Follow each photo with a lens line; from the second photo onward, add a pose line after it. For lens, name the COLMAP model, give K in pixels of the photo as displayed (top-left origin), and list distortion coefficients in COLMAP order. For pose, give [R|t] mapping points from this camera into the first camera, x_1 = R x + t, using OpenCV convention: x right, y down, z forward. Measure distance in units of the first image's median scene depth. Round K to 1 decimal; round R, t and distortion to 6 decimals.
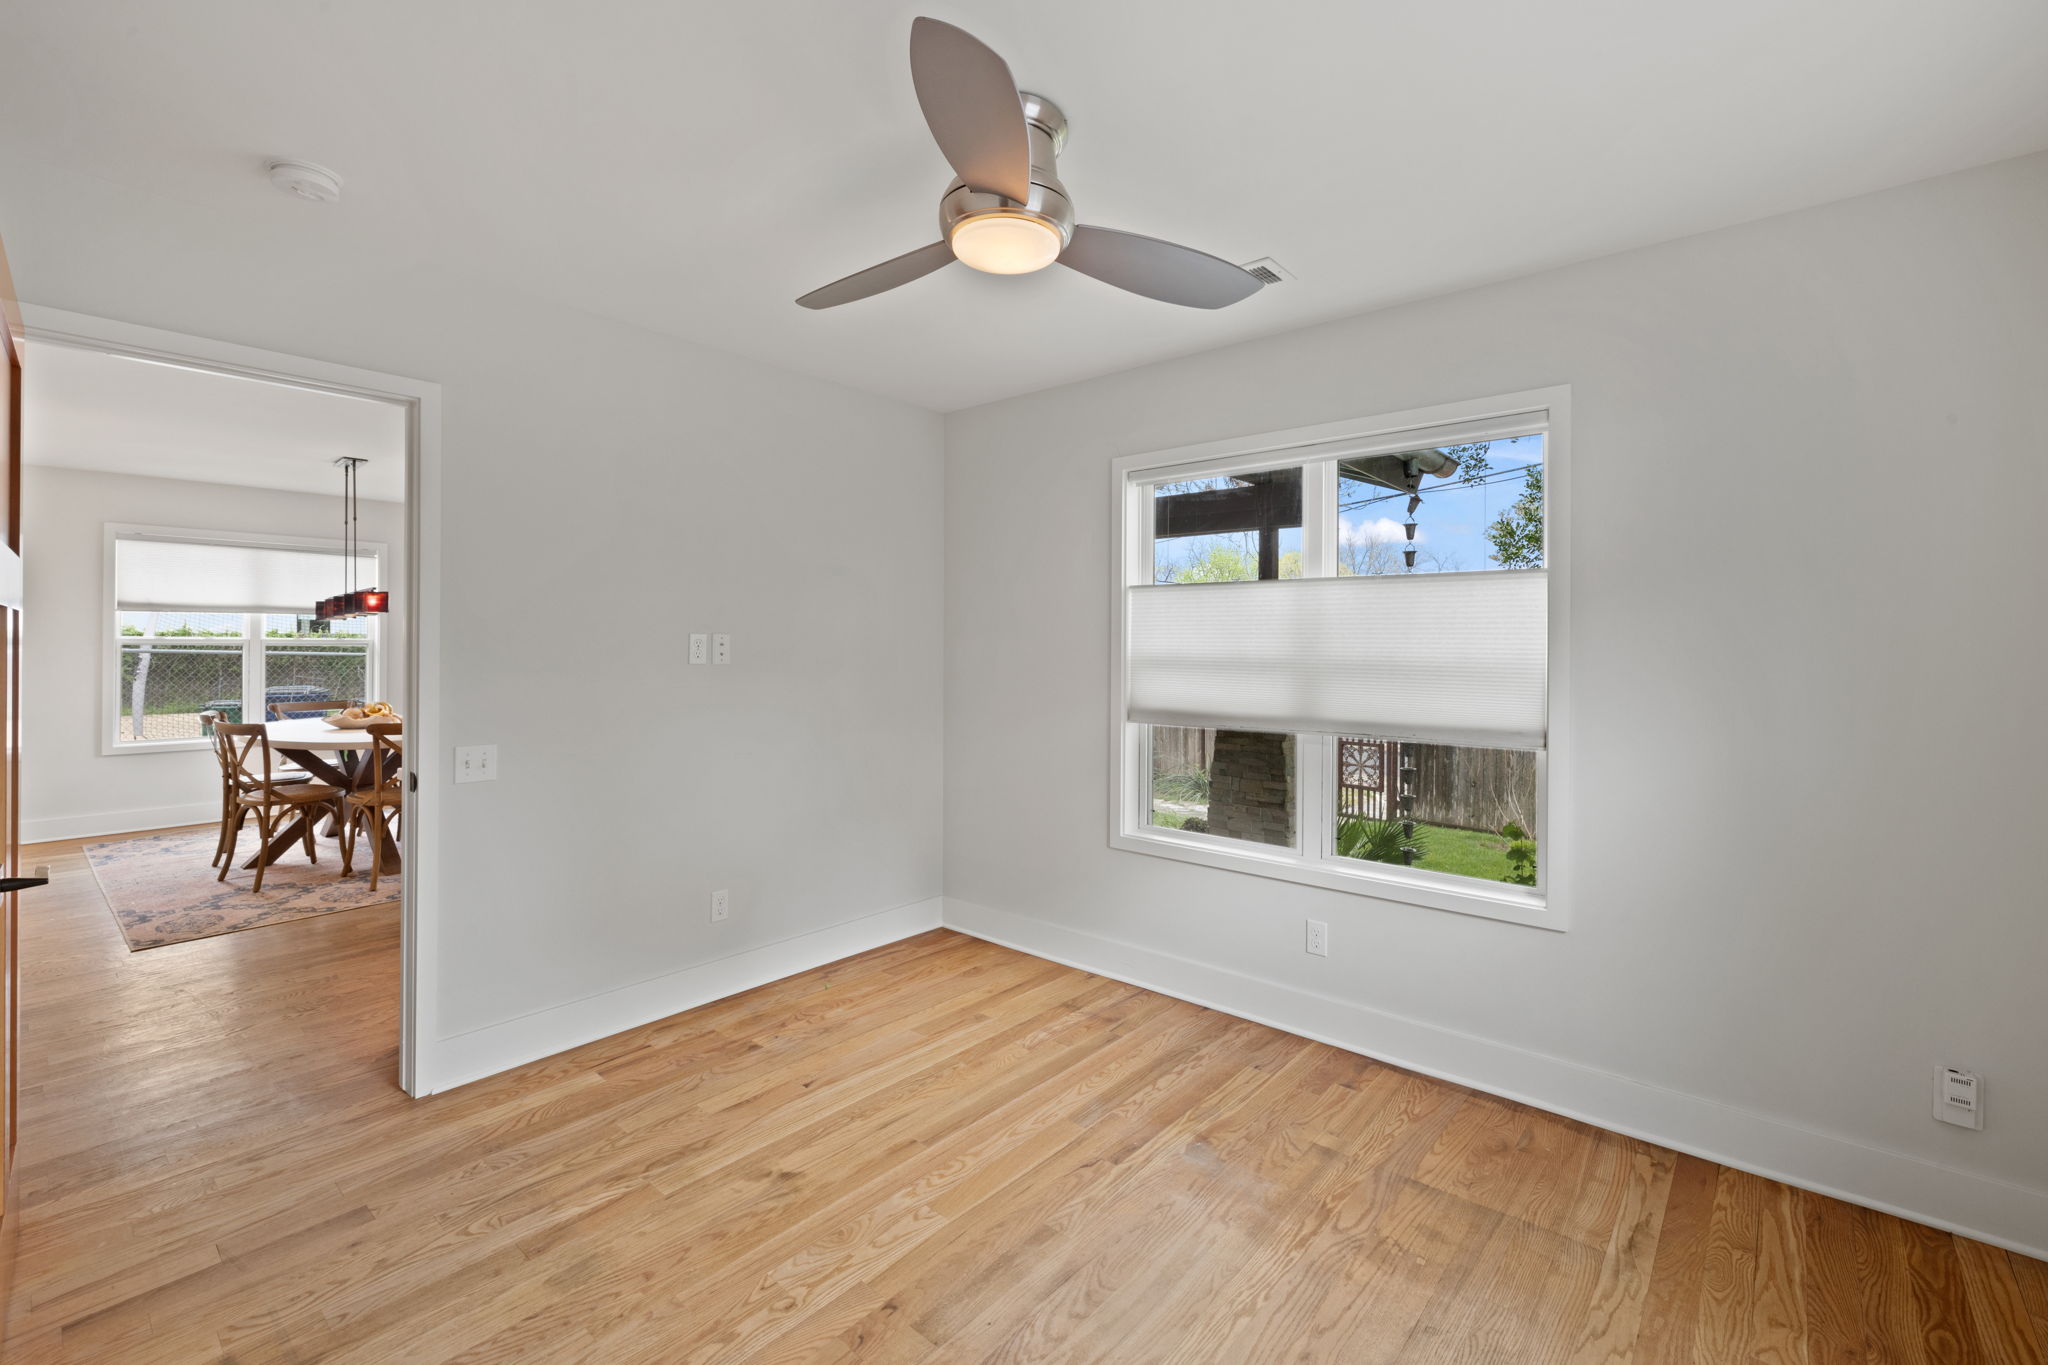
lens RADIAL K [[880.3, 0, 1019.3], [0, 880.3, 668.1], [0, 0, 1]] dist [-0.000733, 0.000058]
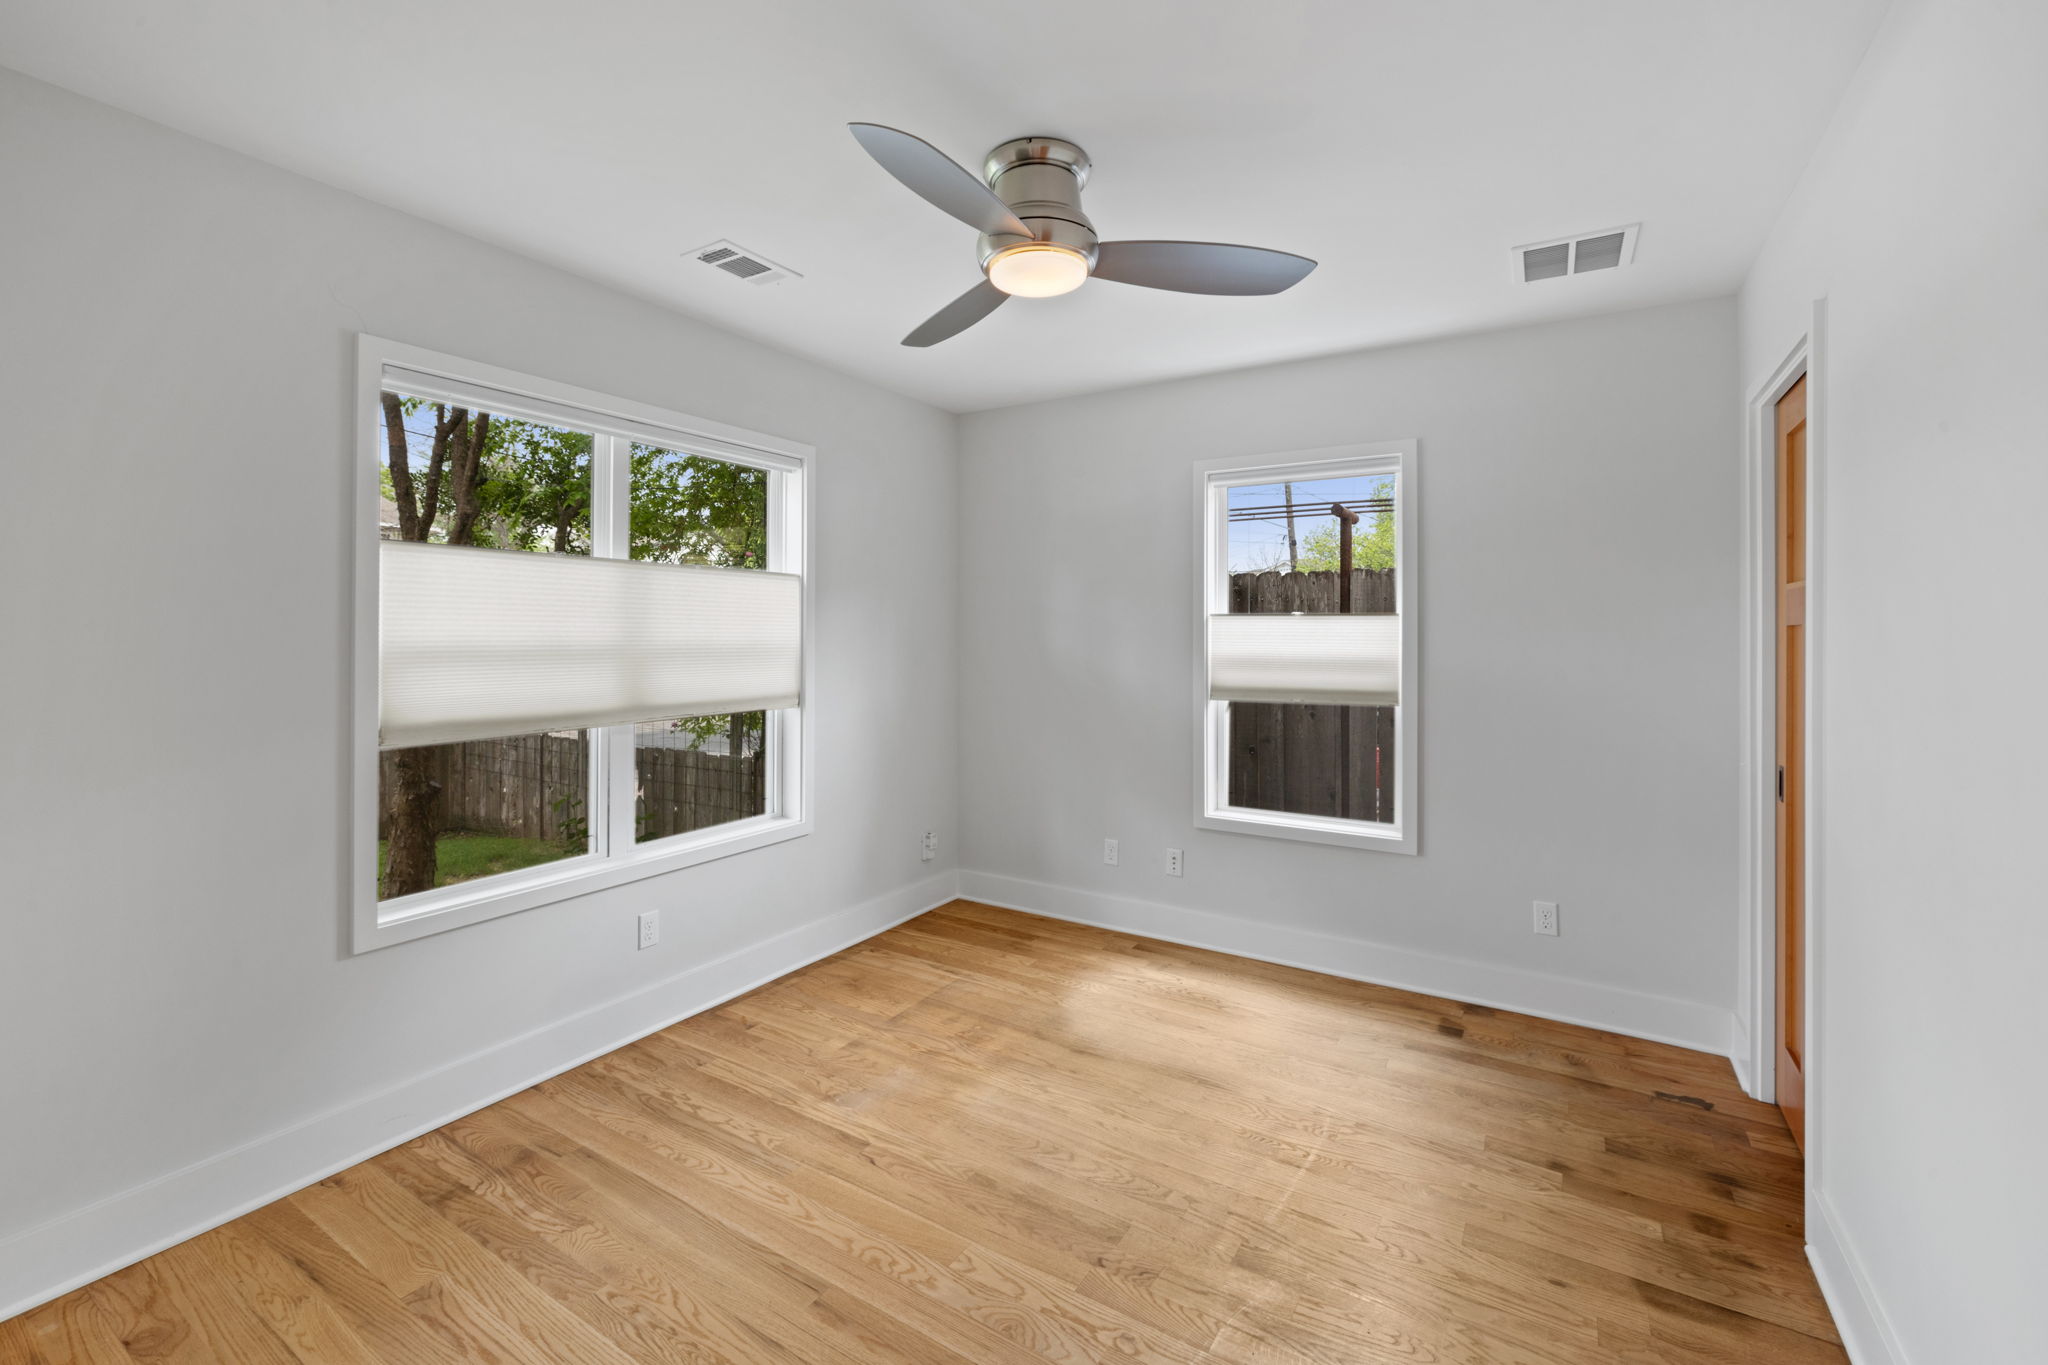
lens RADIAL K [[880.3, 0, 1019.3], [0, 880.3, 668.1], [0, 0, 1]] dist [-0.000733, 0.000058]
pose [[-0.163081, -0.046407, 0.985521, -0.854223], [0.021620, 0.998485, 0.050596, -0.030203], [-0.986376, 0.029558, -0.161830, 0.936199]]
